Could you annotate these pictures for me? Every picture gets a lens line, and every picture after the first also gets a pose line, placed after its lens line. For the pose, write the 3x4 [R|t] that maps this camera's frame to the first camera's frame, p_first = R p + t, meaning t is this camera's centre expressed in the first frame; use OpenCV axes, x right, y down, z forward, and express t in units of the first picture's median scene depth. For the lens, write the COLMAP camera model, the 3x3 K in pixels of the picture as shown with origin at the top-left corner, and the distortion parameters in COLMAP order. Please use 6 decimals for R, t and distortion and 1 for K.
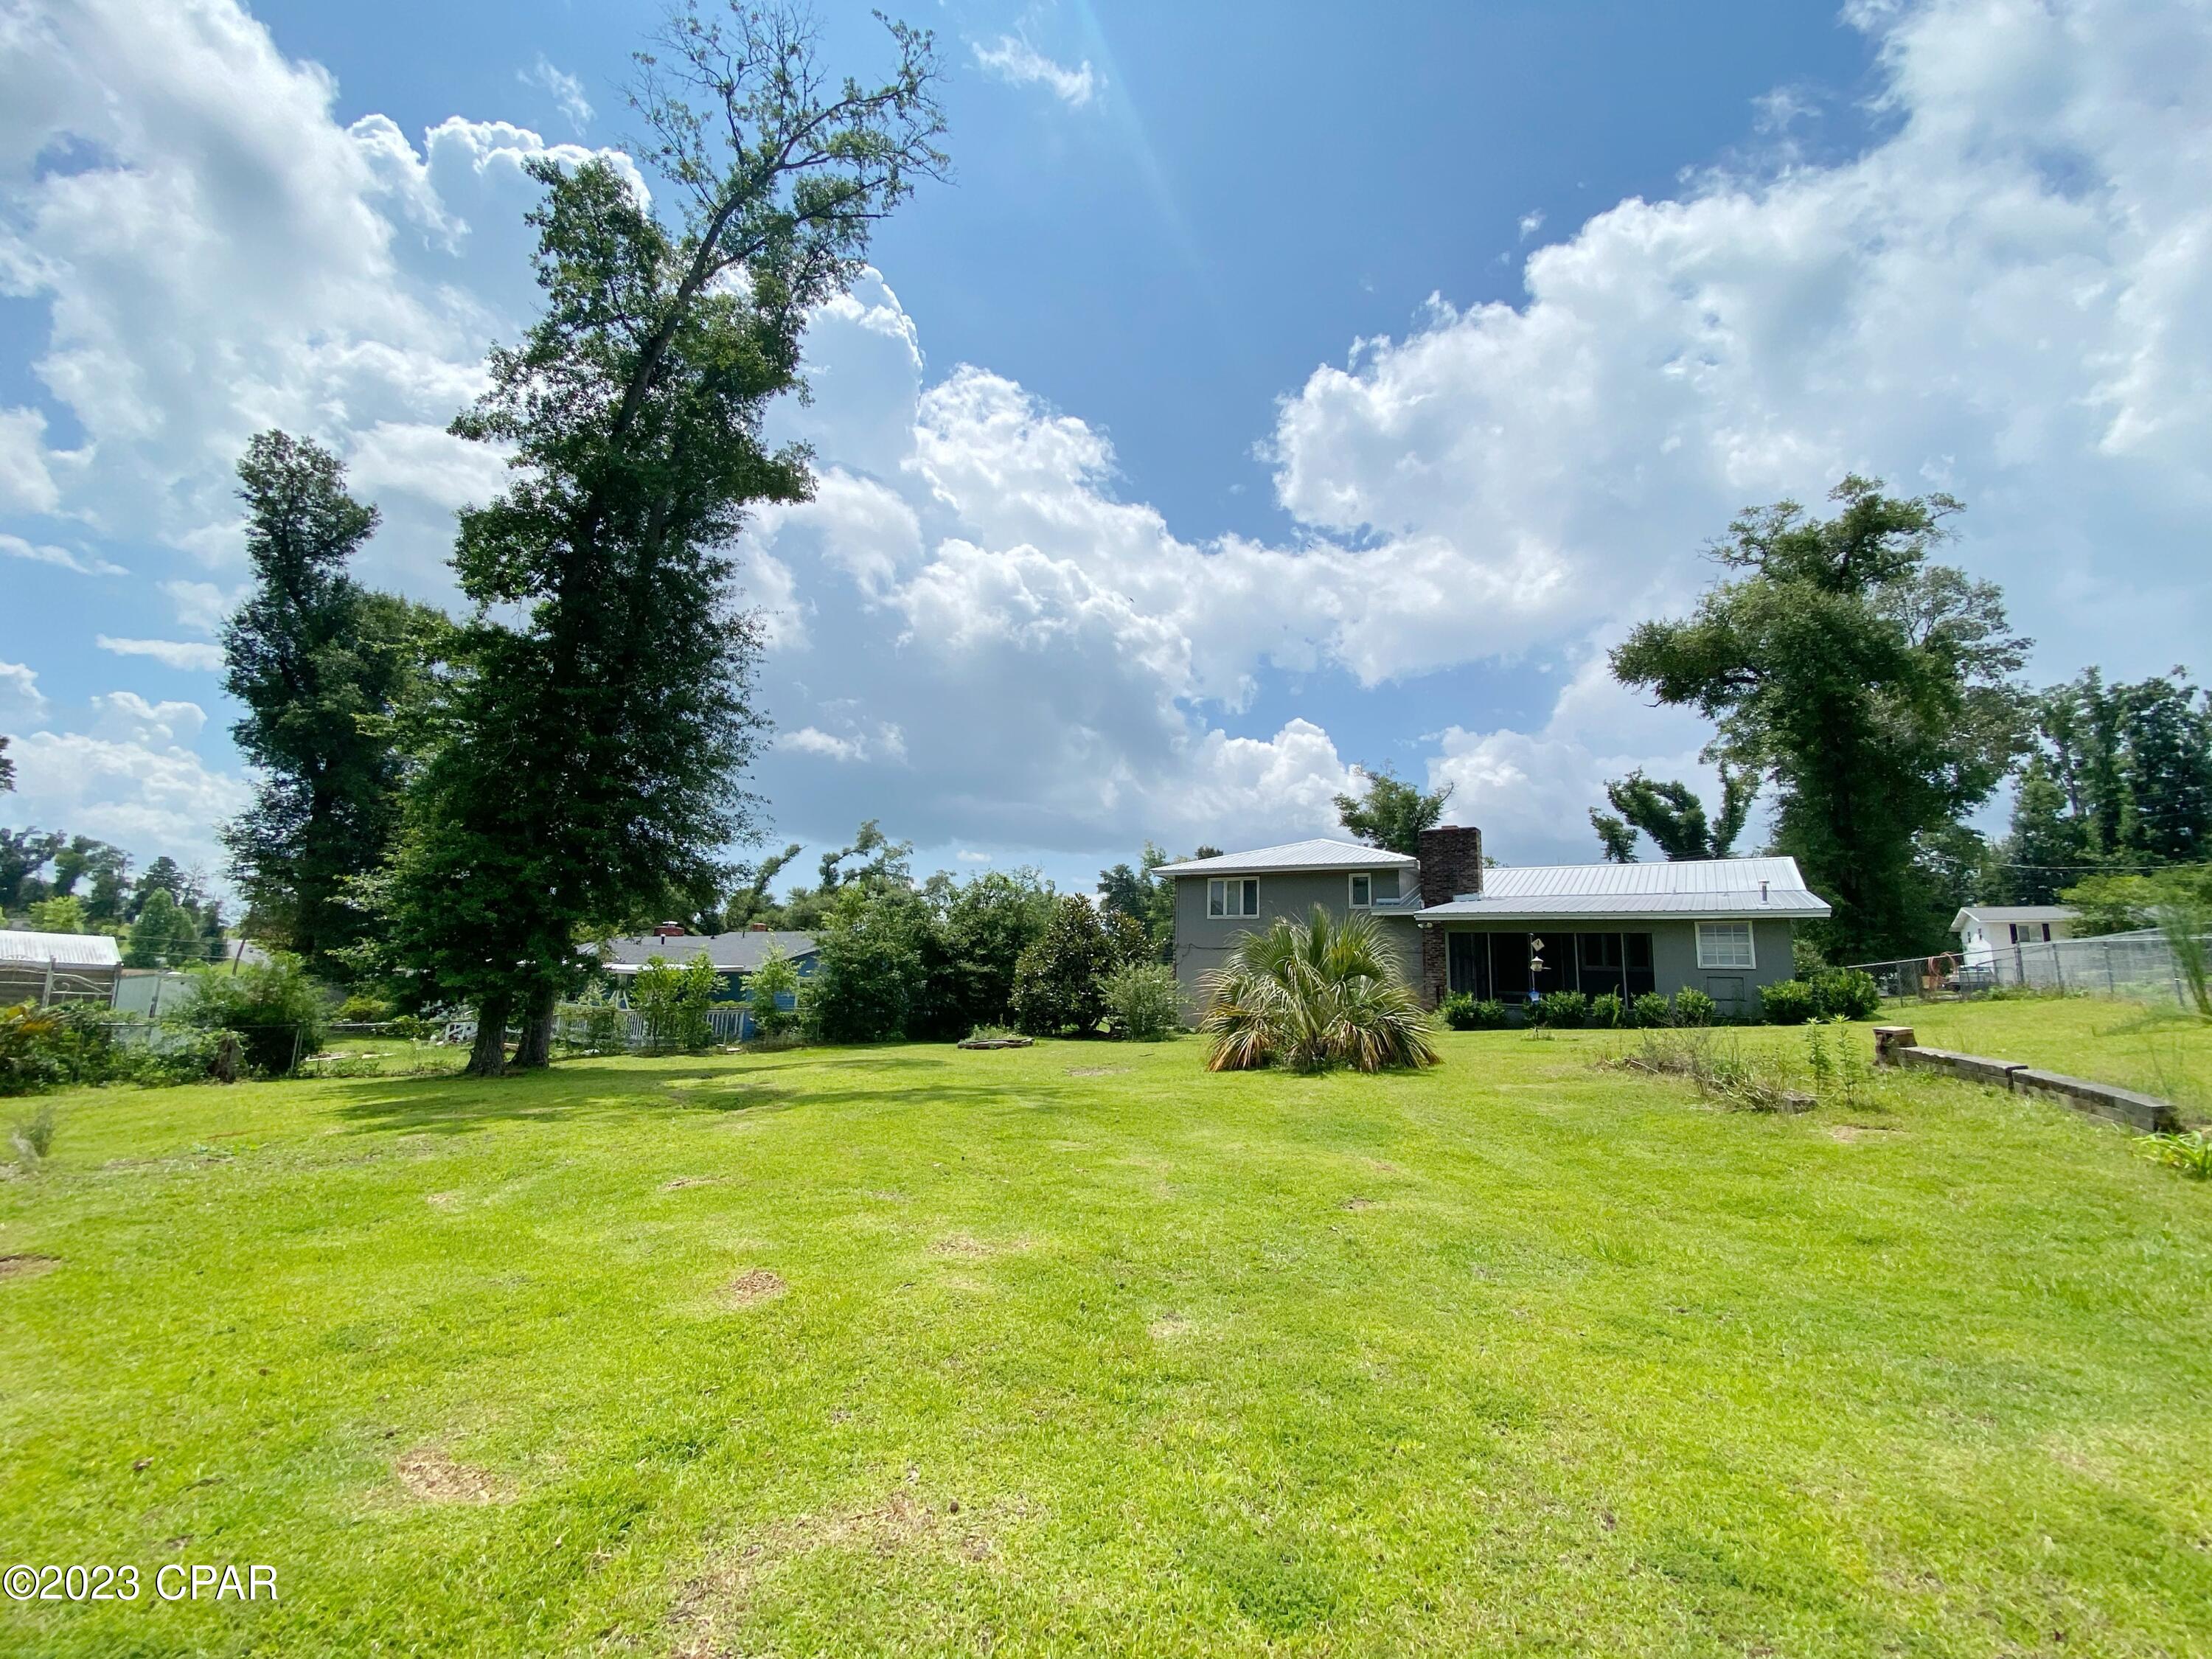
lens RADIAL K [[895.5, 0, 1094.4], [0, 895.5, 822.8], [0, 0, 1]] dist [-0.023830, -0.000089]
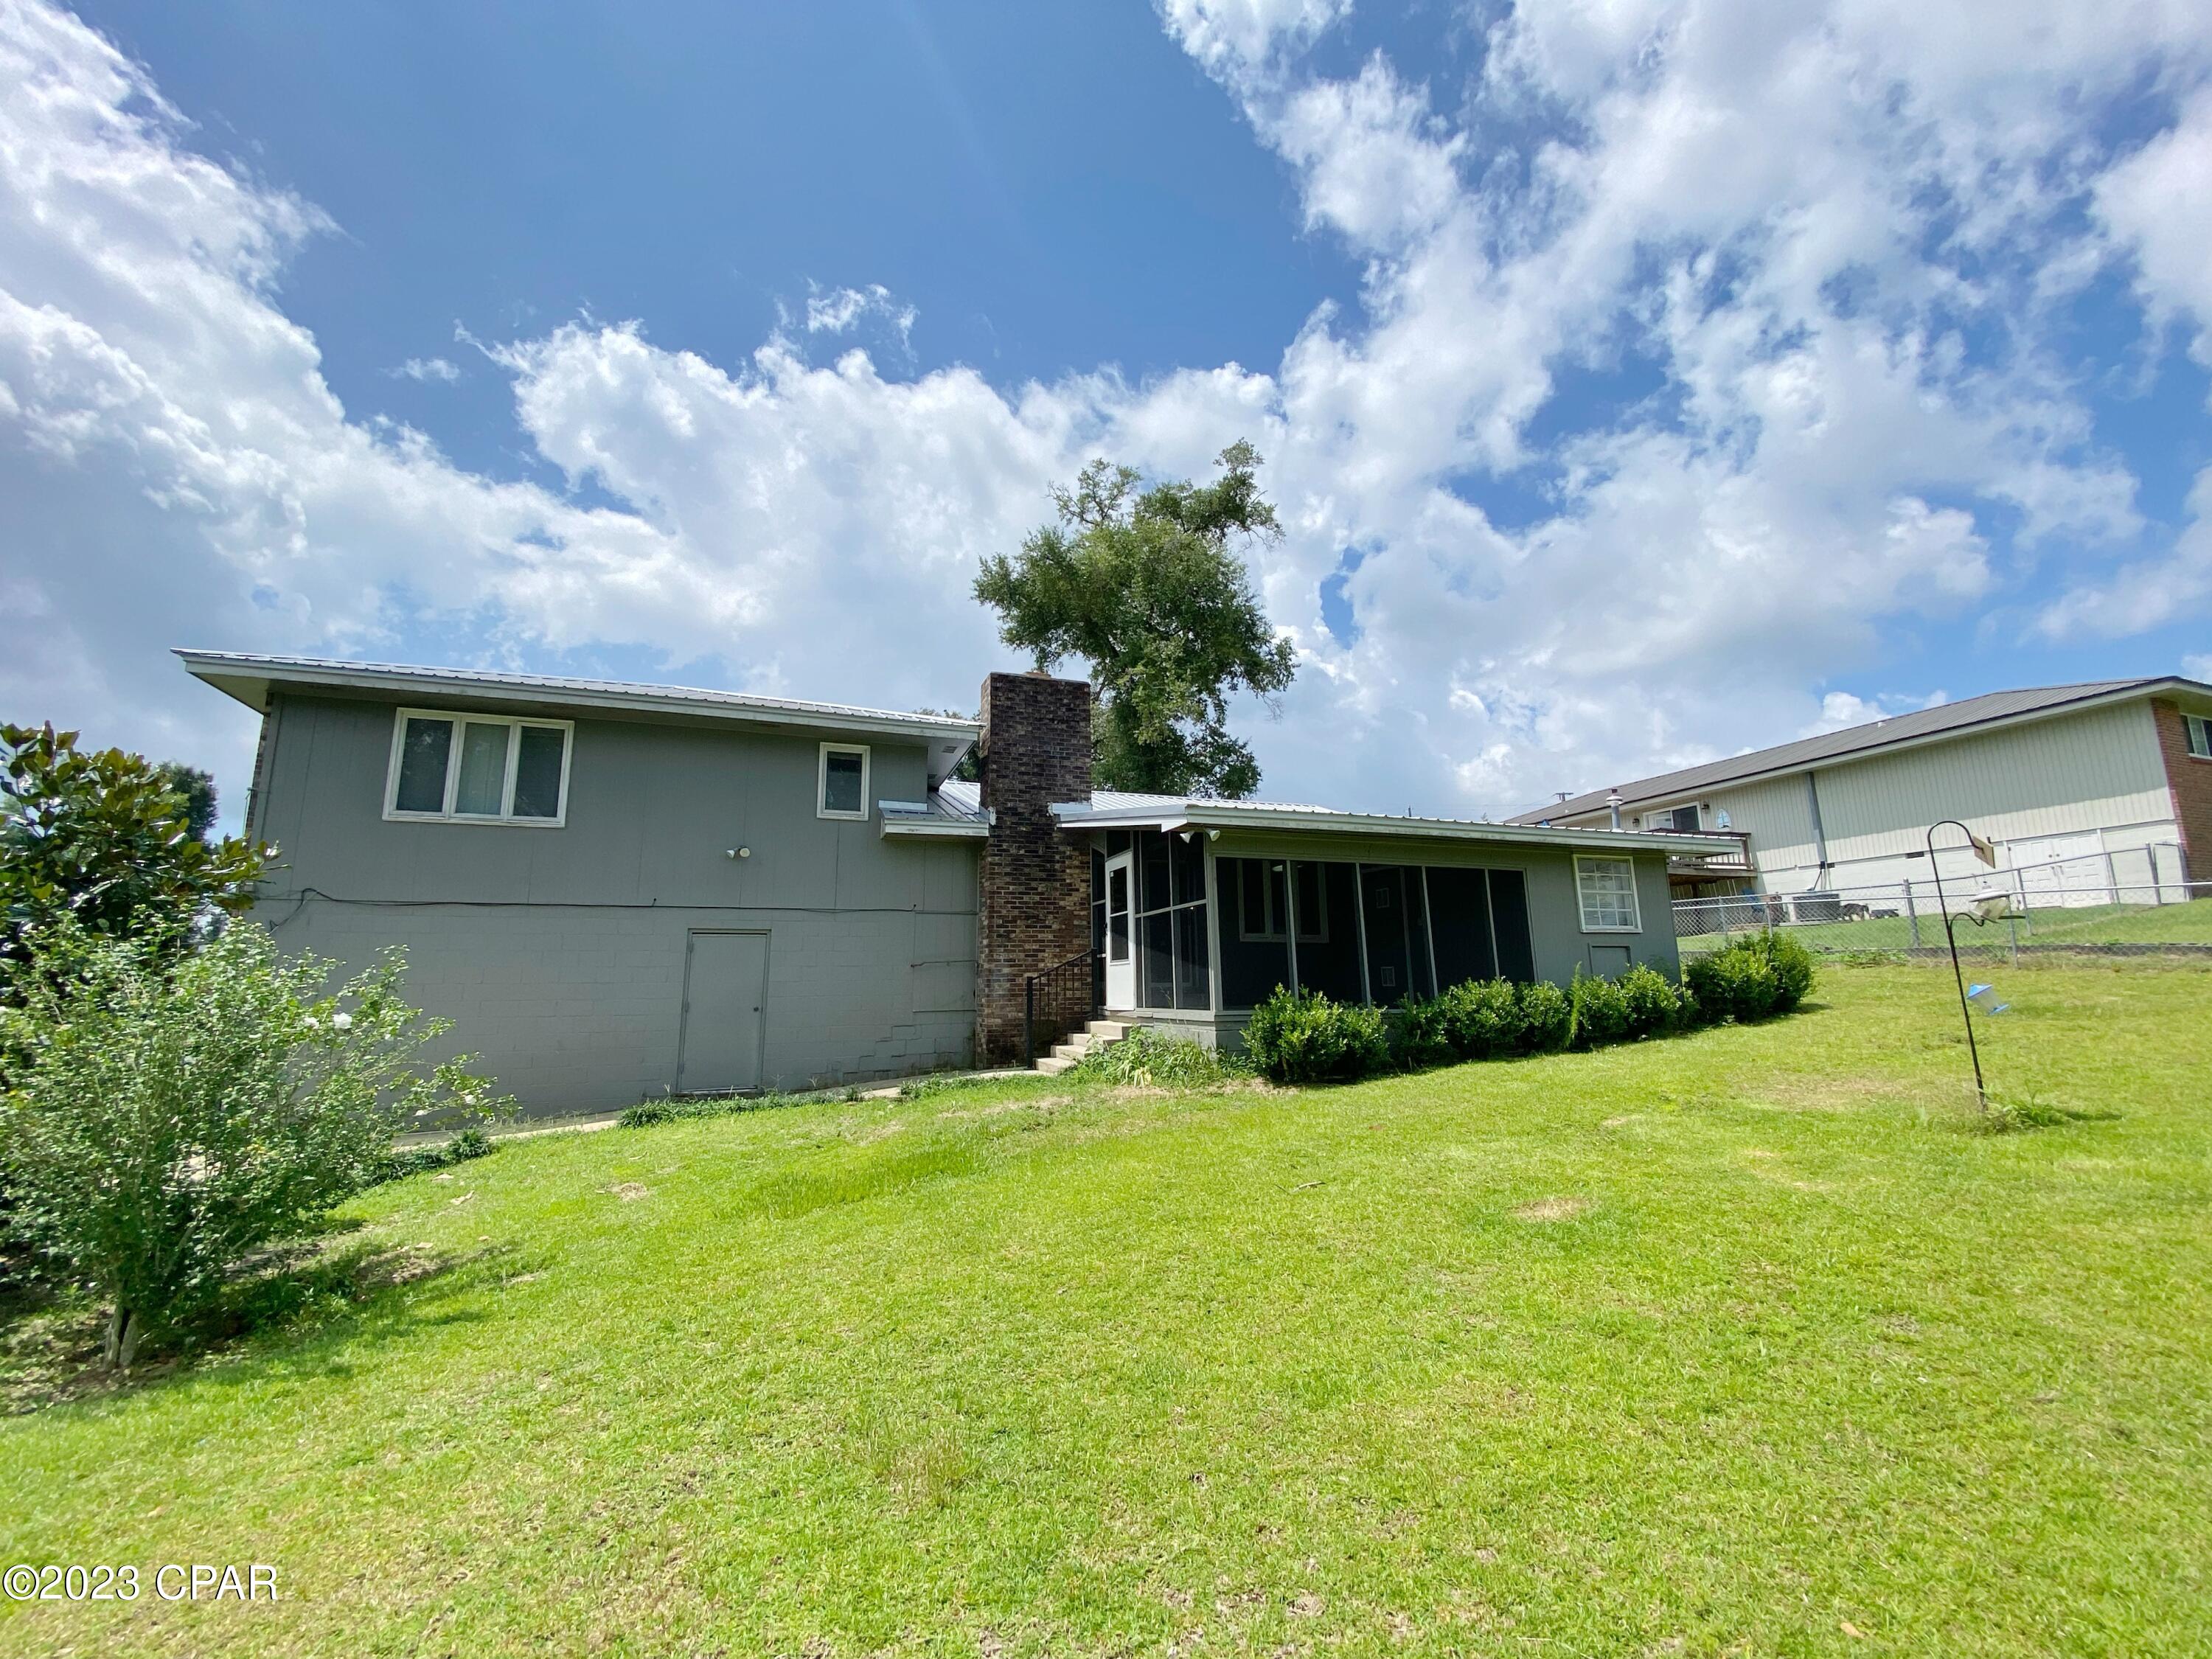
lens RADIAL K [[895.5, 0, 1094.4], [0, 895.5, 822.8], [0, 0, 1]] dist [-0.023830, -0.000089]
pose [[0.647738, 0.124651, 0.751597, 0.053877], [-0.091720, 0.992108, -0.085494, 0.121215], [-0.756322, -0.013559, 0.654059, 0.622396]]
